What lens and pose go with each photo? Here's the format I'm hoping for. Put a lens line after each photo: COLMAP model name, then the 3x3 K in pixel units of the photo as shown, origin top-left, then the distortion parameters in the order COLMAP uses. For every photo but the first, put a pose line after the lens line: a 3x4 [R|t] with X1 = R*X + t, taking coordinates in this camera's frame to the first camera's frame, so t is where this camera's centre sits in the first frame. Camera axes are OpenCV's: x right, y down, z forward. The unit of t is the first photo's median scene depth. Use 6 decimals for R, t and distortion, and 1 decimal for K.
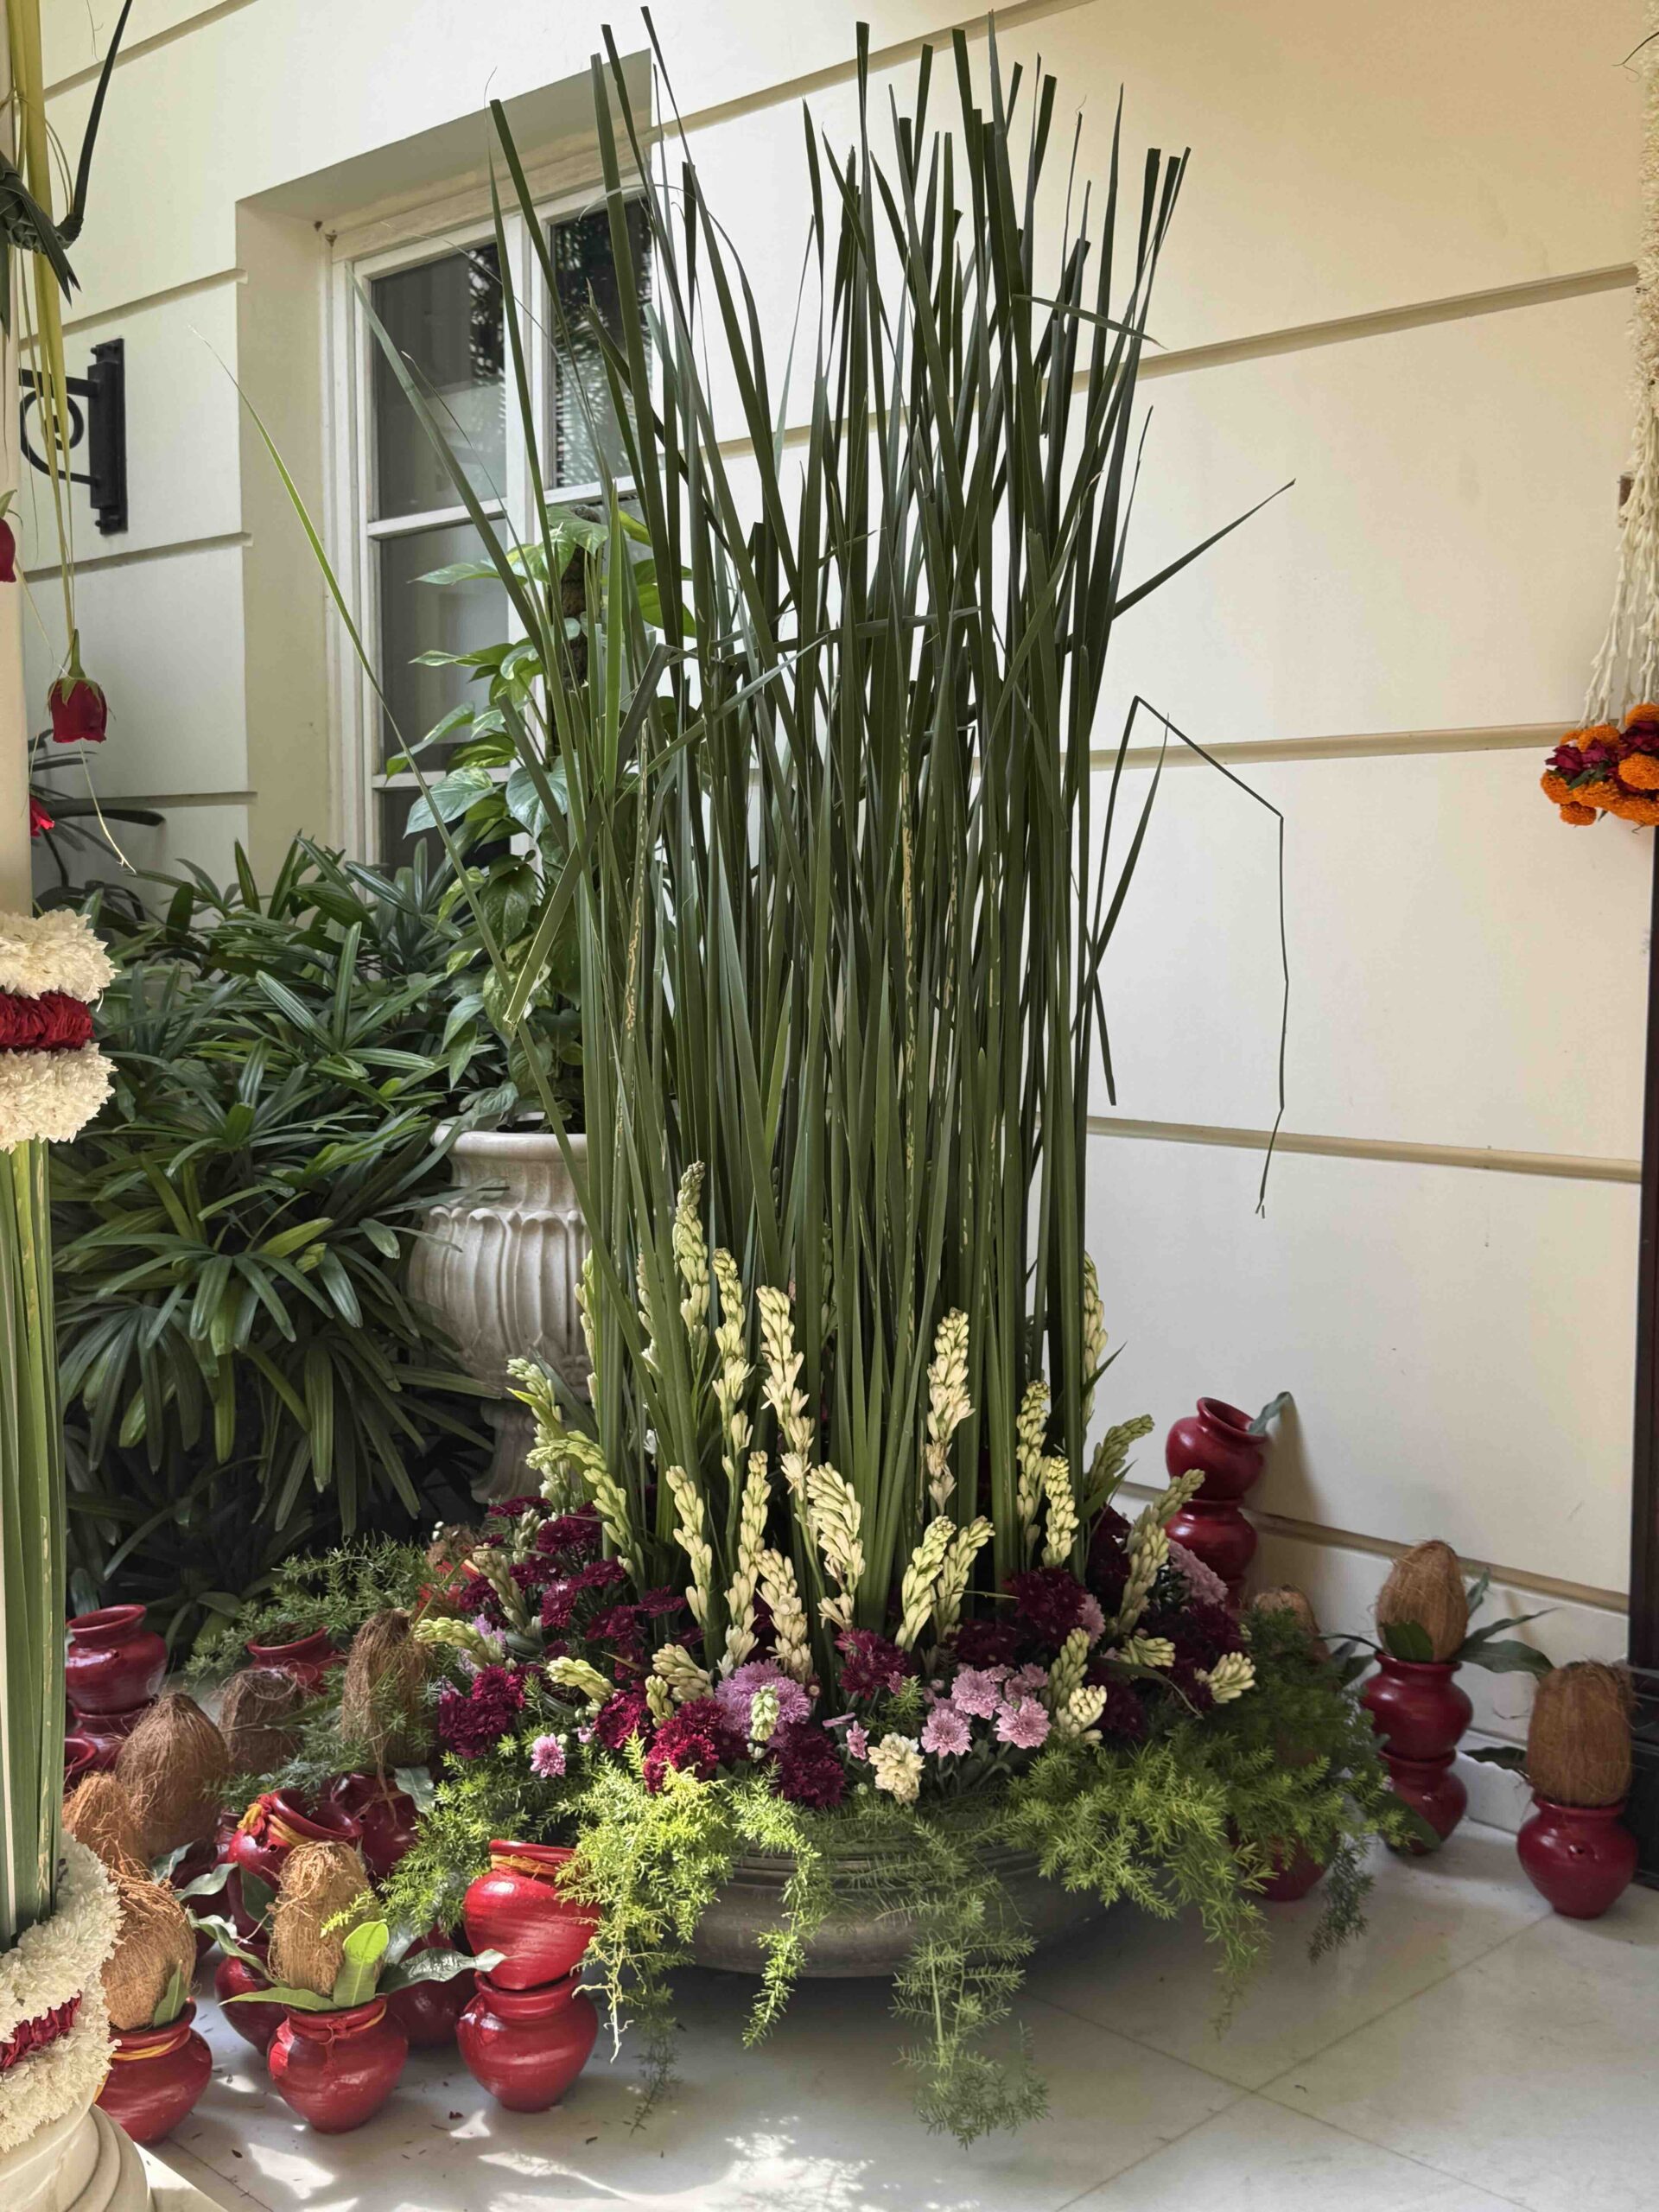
lens RADIAL K [[2381.6, 0, 828.3], [0, 2381.6, 1091.1], [0, 0, 1]] dist [0.045985, 0.000000]
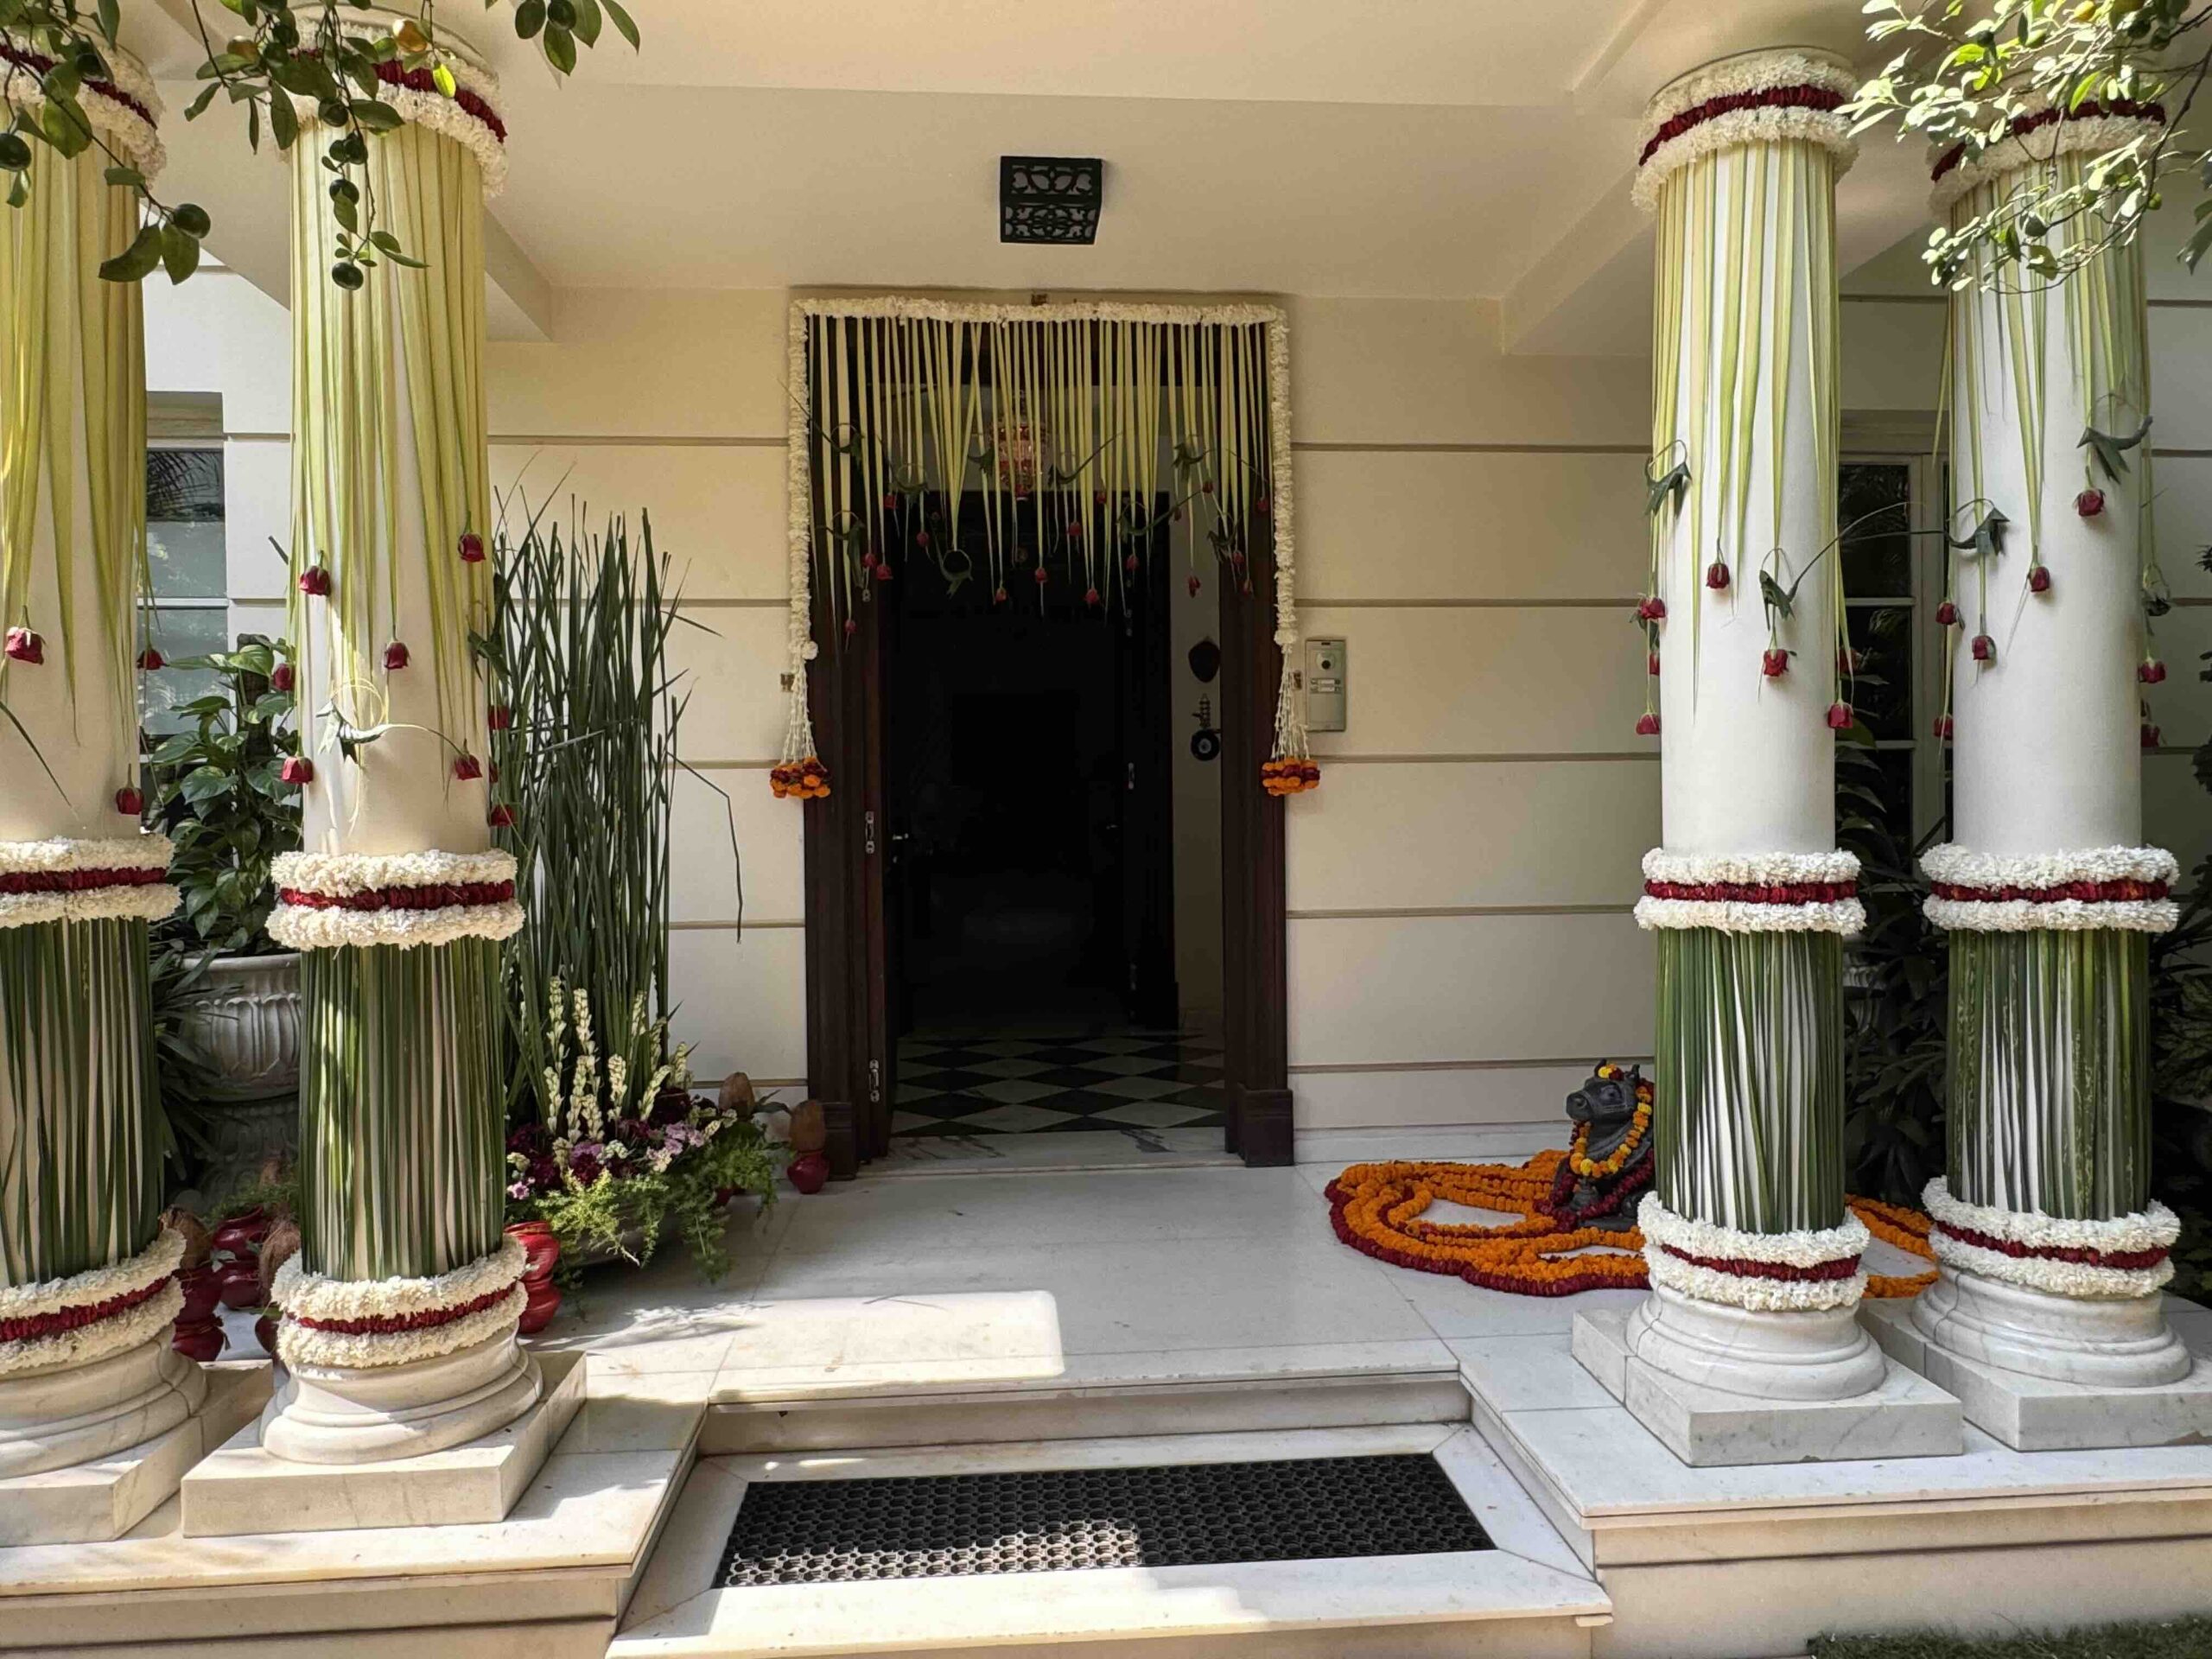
lens RADIAL K [[1424.9, 0, 1105.0], [0, 1424.9, 821.1], [0, 0, 1]] dist [-0.010544, -0.001482]
pose [[0.650381, -0.022996, 0.759260, -0.706990], [0.076253, 0.996469, -0.035138, 0.001344], [-0.755771, 0.080749, 0.649838, -0.352469]]
